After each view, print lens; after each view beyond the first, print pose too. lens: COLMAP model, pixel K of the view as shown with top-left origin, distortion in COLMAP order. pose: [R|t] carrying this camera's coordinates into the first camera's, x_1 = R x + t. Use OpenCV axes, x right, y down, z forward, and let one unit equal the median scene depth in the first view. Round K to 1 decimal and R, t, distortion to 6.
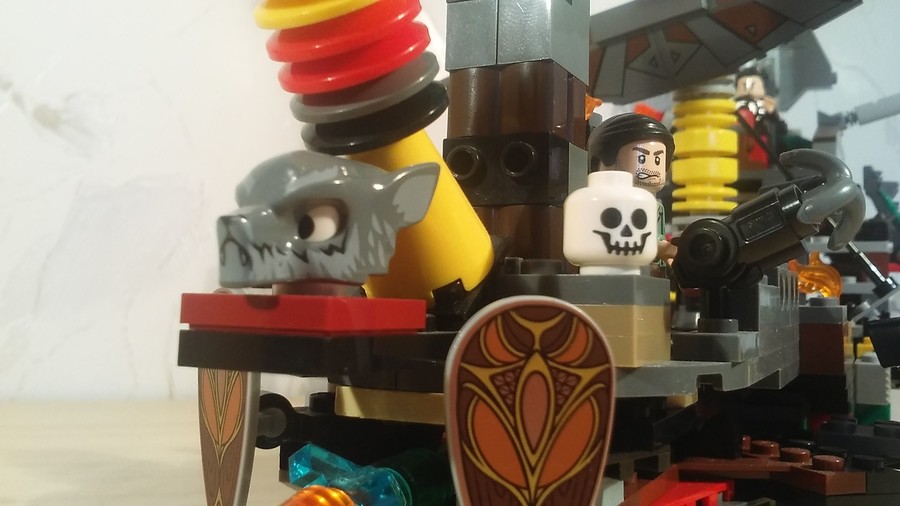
lens RADIAL K [[882.9, 0, 450.0], [0, 882.9, 253.0], [0, 0, 1]] dist [0.058068, -0.325833]
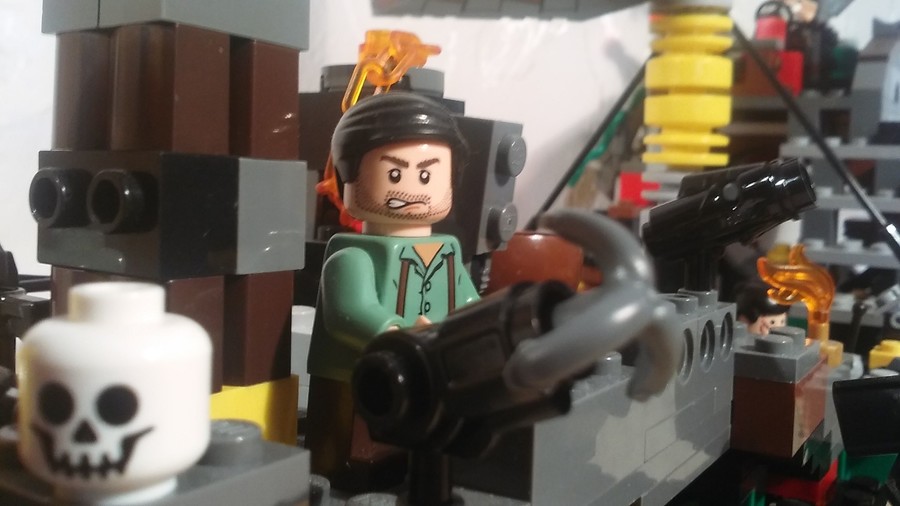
lens RADIAL K [[905.6, 0, 450.0], [0, 905.6, 253.0], [0, 0, 1]] dist [0.209006, -0.781192]
pose [[0.996368, 0.014306, -0.083938, 0.308139], [-0.004417, 0.993141, 0.116840, -0.126552], [0.085034, -0.116045, 0.989597, 0.382348]]
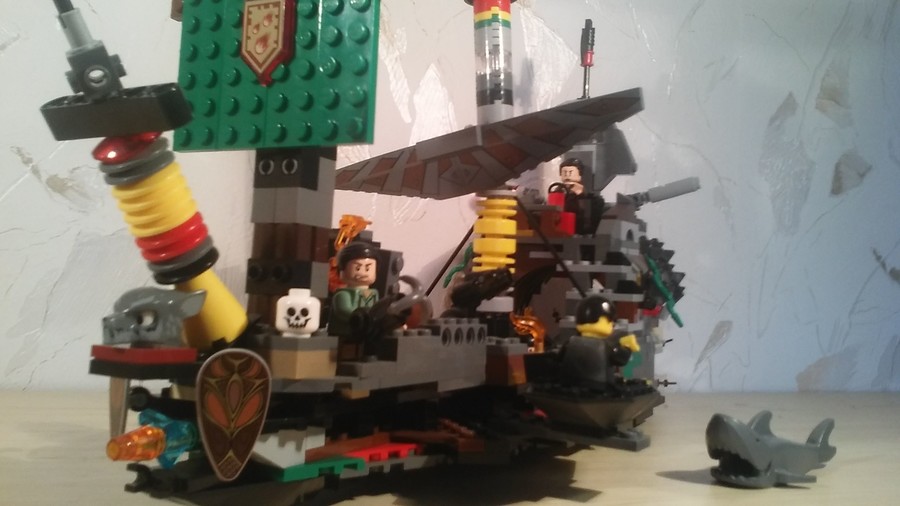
lens RADIAL K [[828.0, 0, 450.4], [0, 828.0, 232.6], [0, 0, 1]] dist [0.008236, -0.244635]
pose [[0.999657, 0.022820, 0.012855, 0.392235], [-0.022300, 0.998982, -0.039214, -0.118264], [-0.013737, 0.038914, 0.999148, -0.782551]]
